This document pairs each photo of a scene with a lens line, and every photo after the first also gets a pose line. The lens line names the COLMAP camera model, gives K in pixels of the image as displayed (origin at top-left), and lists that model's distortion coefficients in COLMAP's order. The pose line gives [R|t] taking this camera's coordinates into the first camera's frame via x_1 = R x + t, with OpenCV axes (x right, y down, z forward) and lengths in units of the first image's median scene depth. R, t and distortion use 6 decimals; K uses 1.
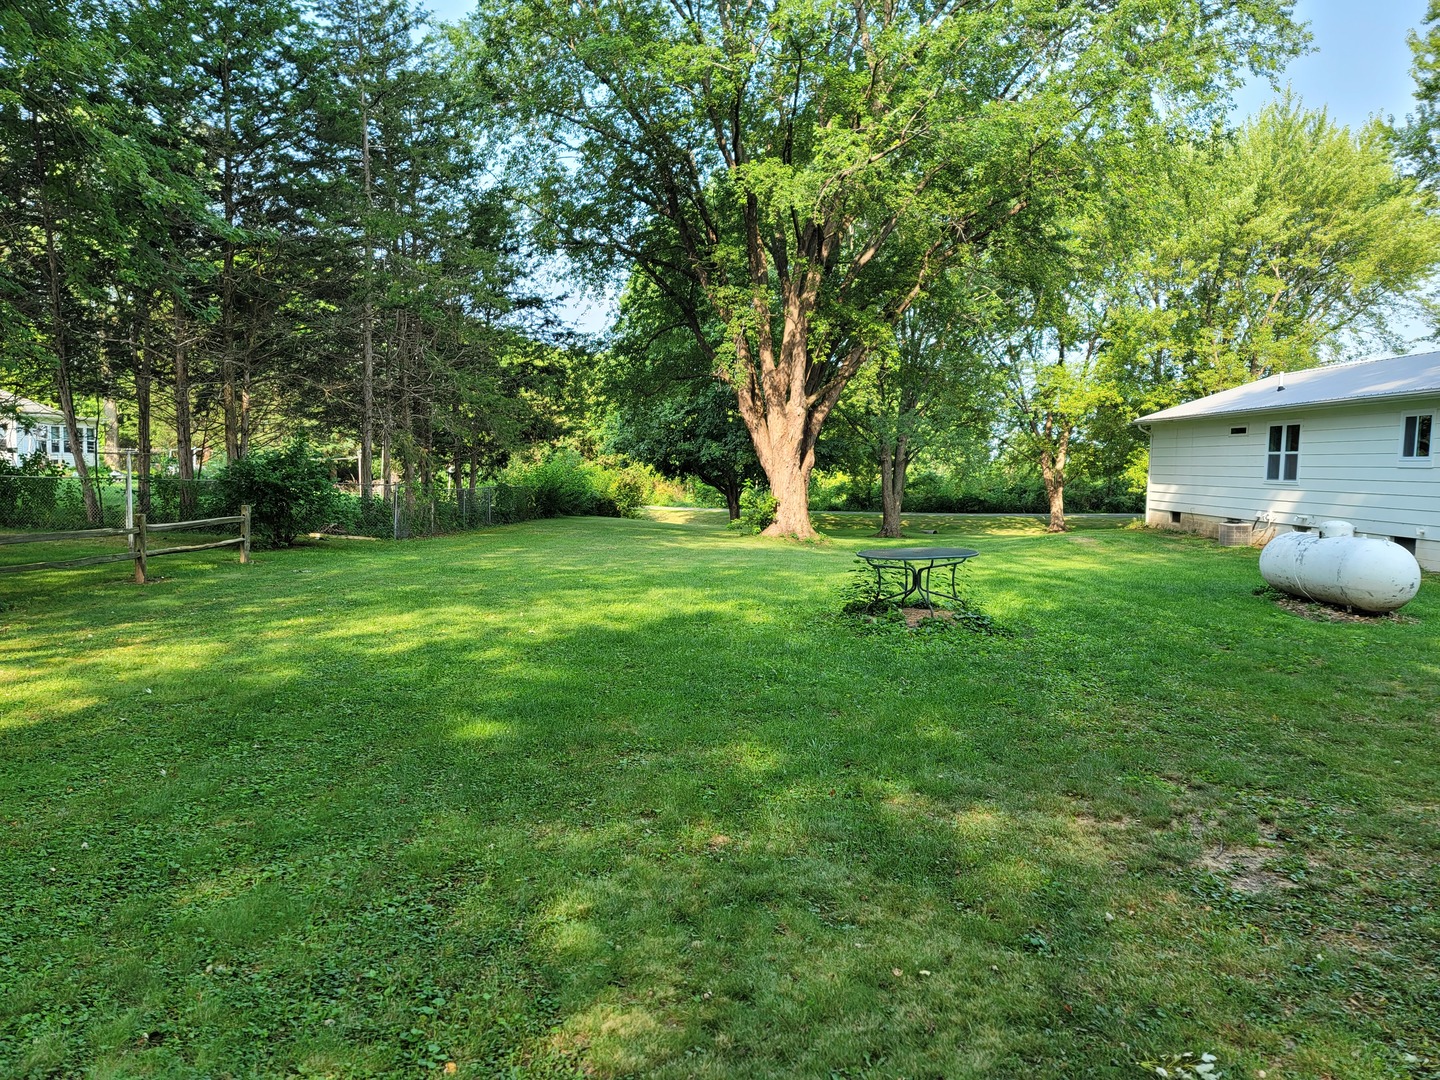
lens RADIAL K [[1067.1, 0, 741.7], [0, 1067.1, 531.5], [0, 0, 1]] dist [0.073147, -0.100767]
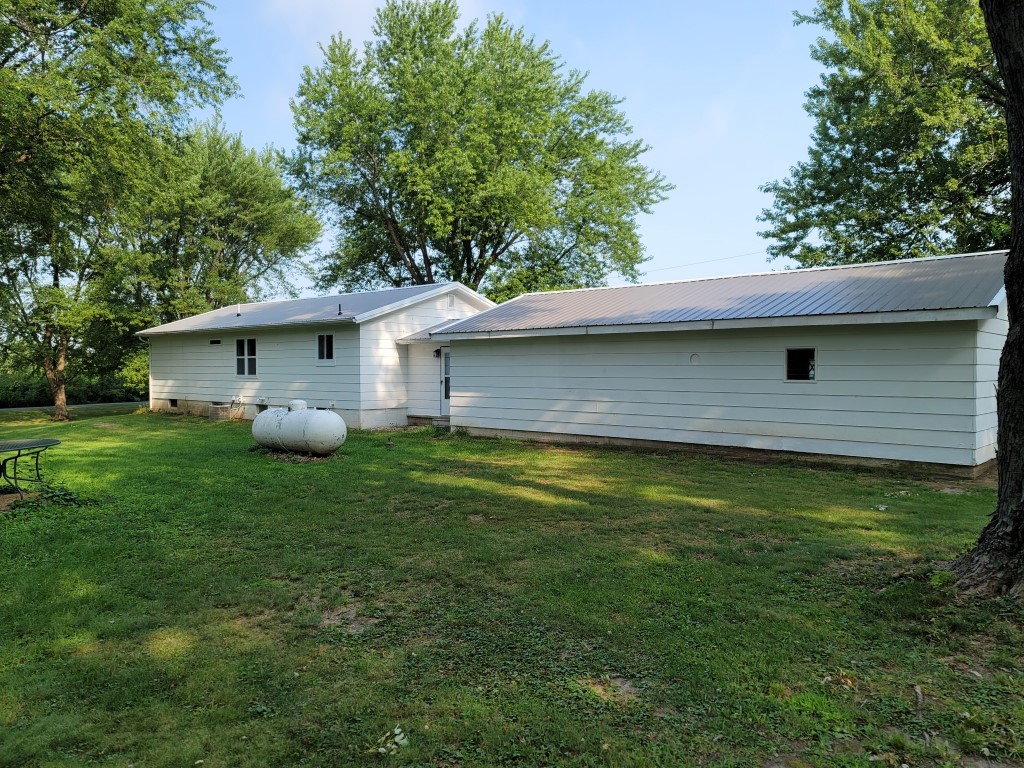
lens RADIAL K [[758.8, 0, 527.4], [0, 758.8, 378.0], [0, 0, 1]] dist [0.073147, -0.100767]
pose [[0.606857, -0.026706, 0.794362, -0.102615], [0.061011, 0.998052, -0.013056, -0.005078], [-0.792466, 0.056388, 0.607304, 0.032604]]
